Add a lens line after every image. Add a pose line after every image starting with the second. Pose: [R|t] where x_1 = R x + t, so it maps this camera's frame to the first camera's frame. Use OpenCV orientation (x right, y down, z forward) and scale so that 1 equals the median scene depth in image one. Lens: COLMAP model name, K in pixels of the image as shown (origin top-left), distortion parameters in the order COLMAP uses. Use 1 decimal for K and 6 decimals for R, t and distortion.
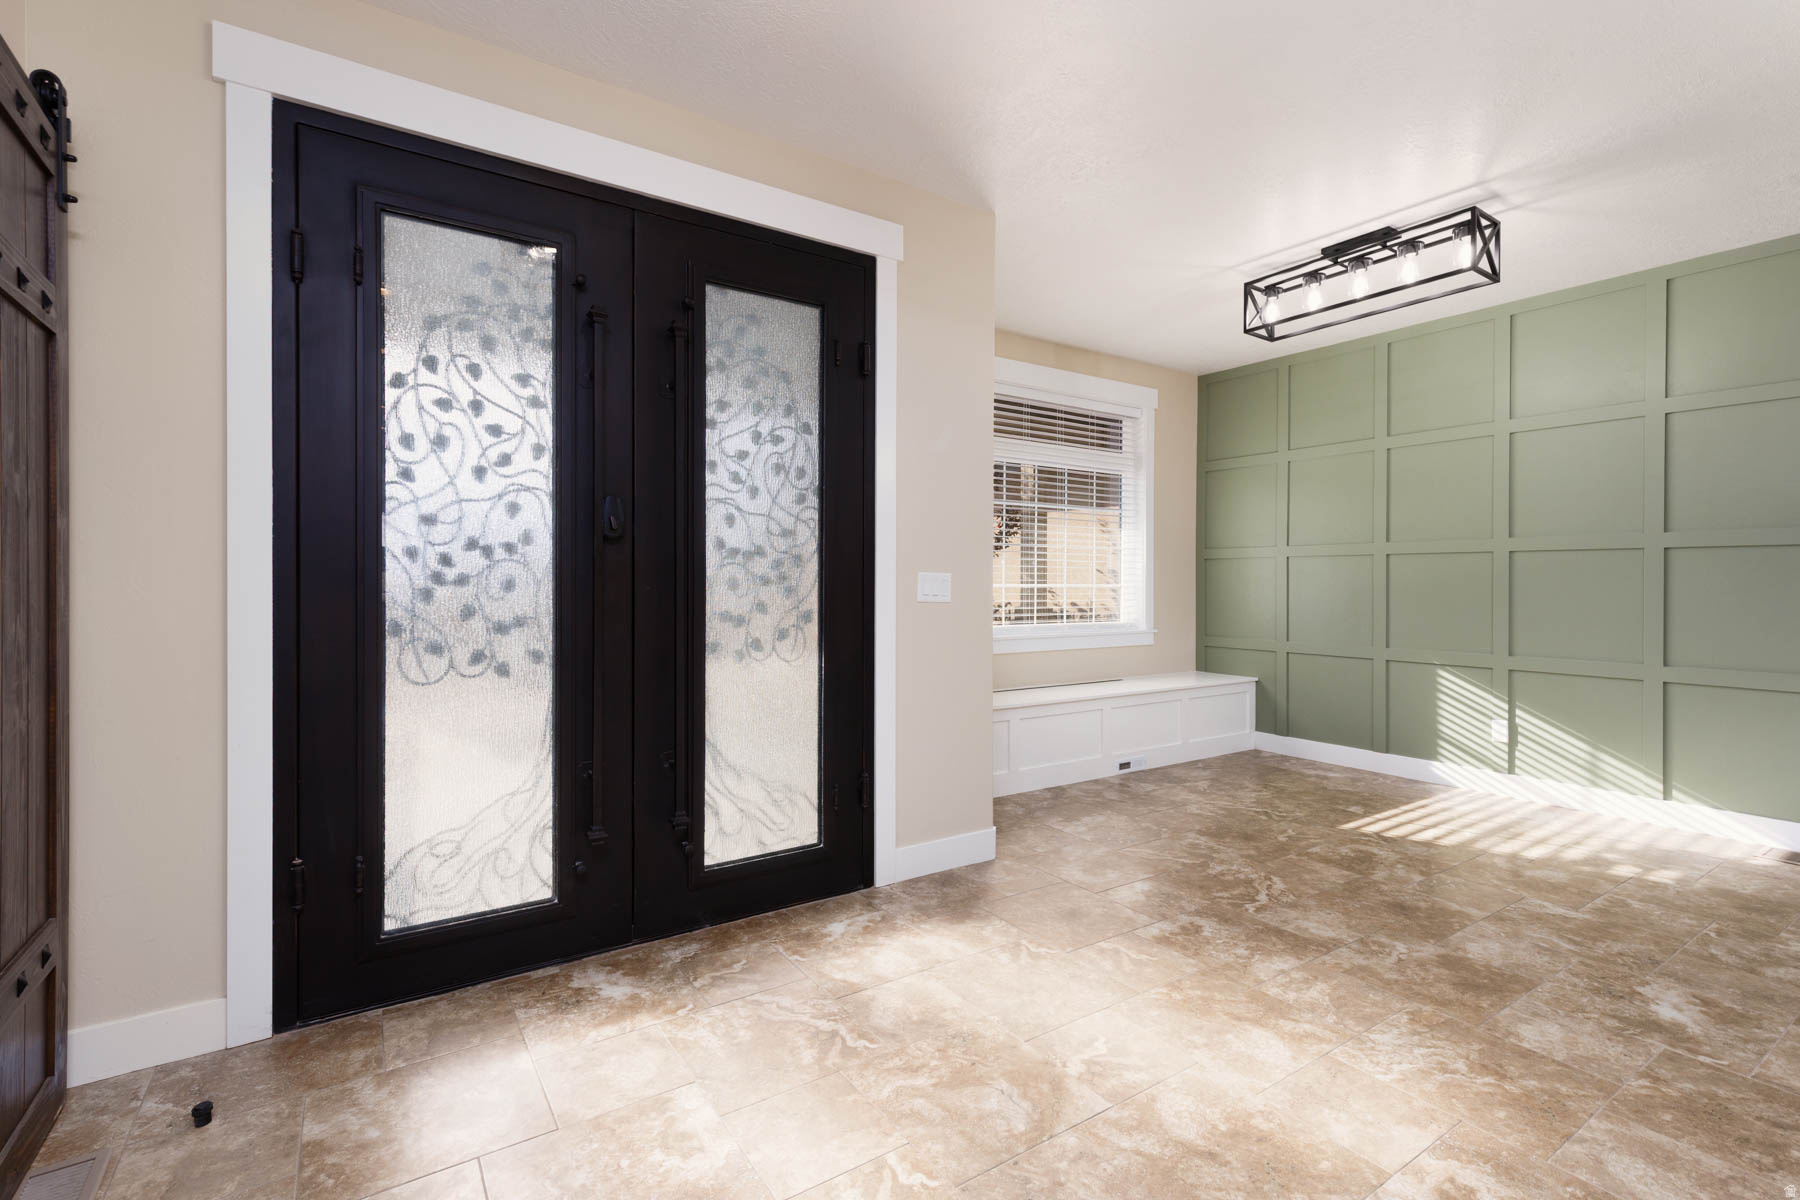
lens RADIAL K [[810.8, 0, 901.5], [0, 810.8, 589.0], [0, 0, 1]] dist [0.001471, 0.000468]
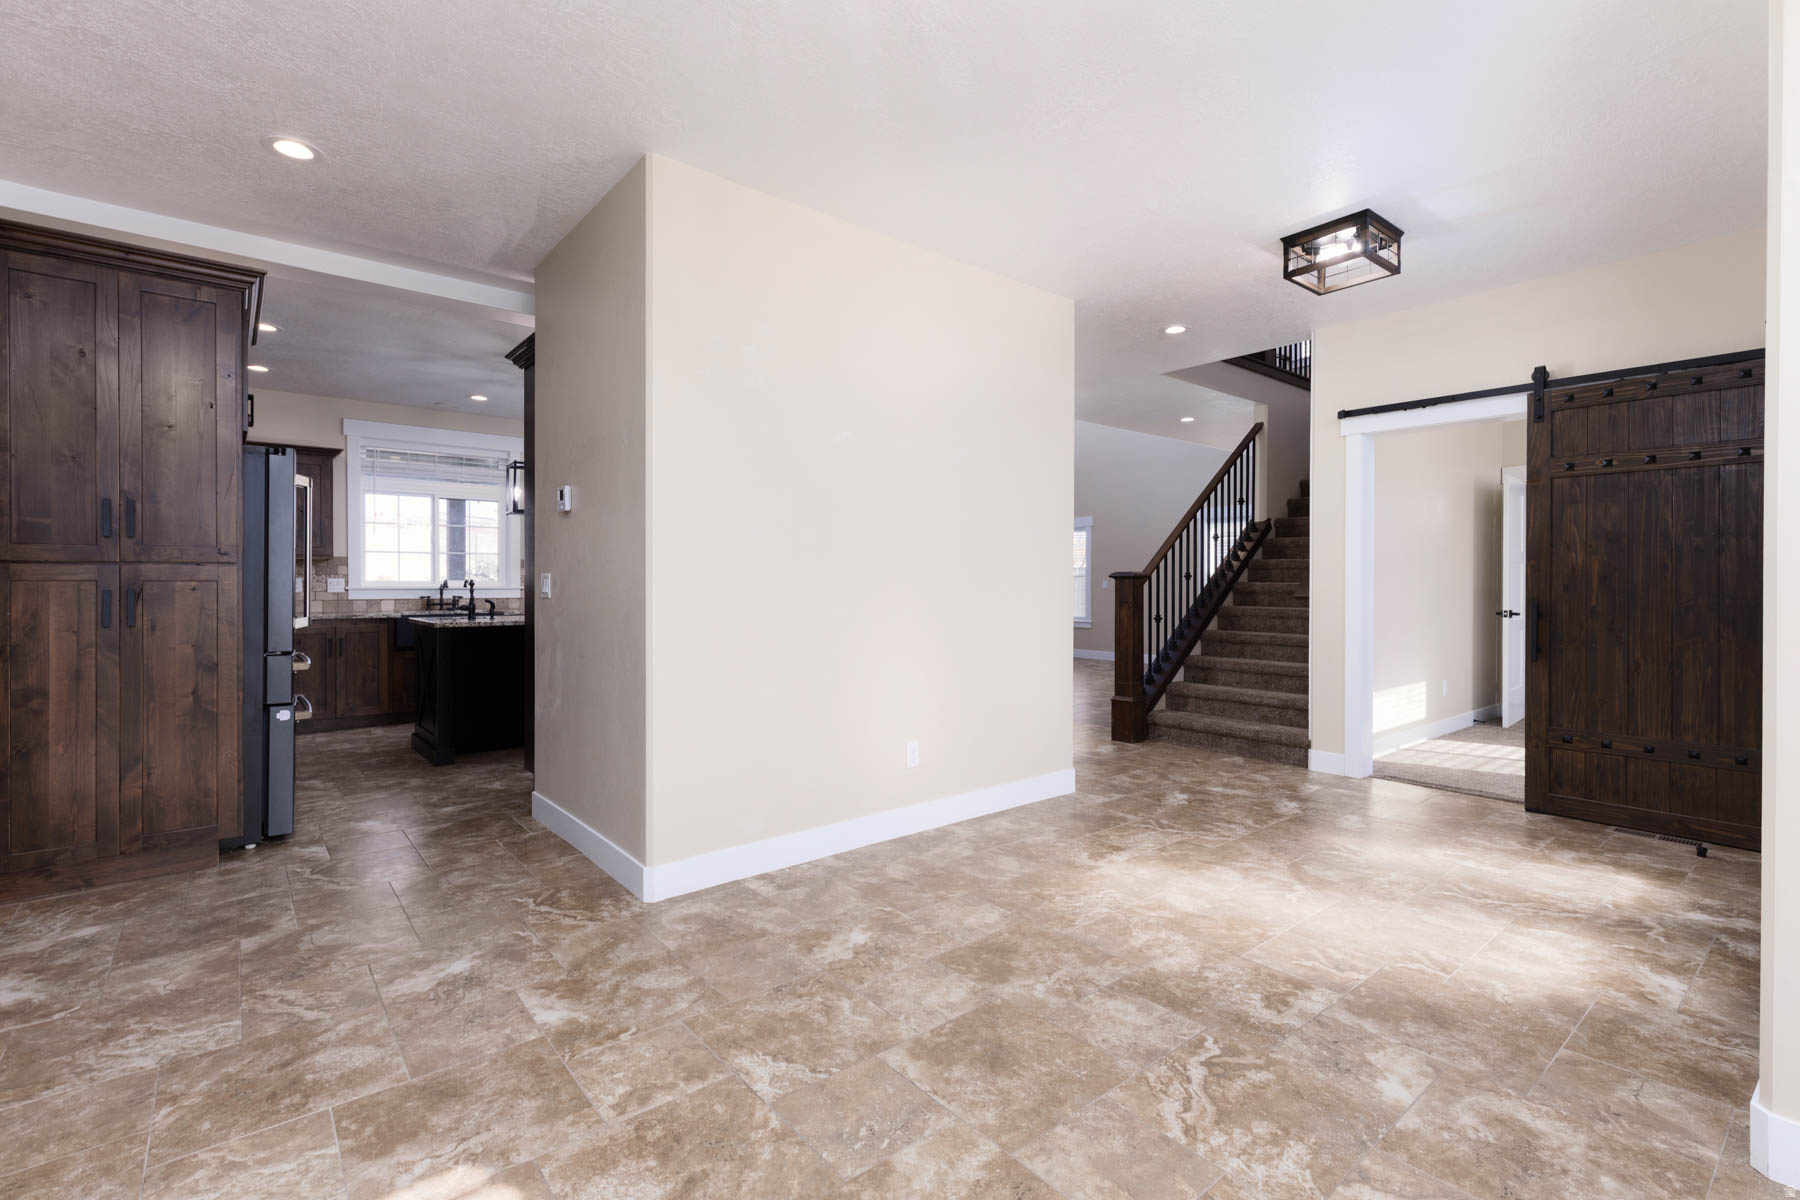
lens RADIAL K [[810.8, 0, 898.4], [0, 810.8, 588.7], [0, 0, 1]] dist [0.001471, 0.000468]
pose [[-0.994728, -0.004753, -0.102442, 0.852554], [-0.006552, 0.999830, 0.017234, -0.007220], [0.102342, 0.017815, -0.994590, 1.835277]]
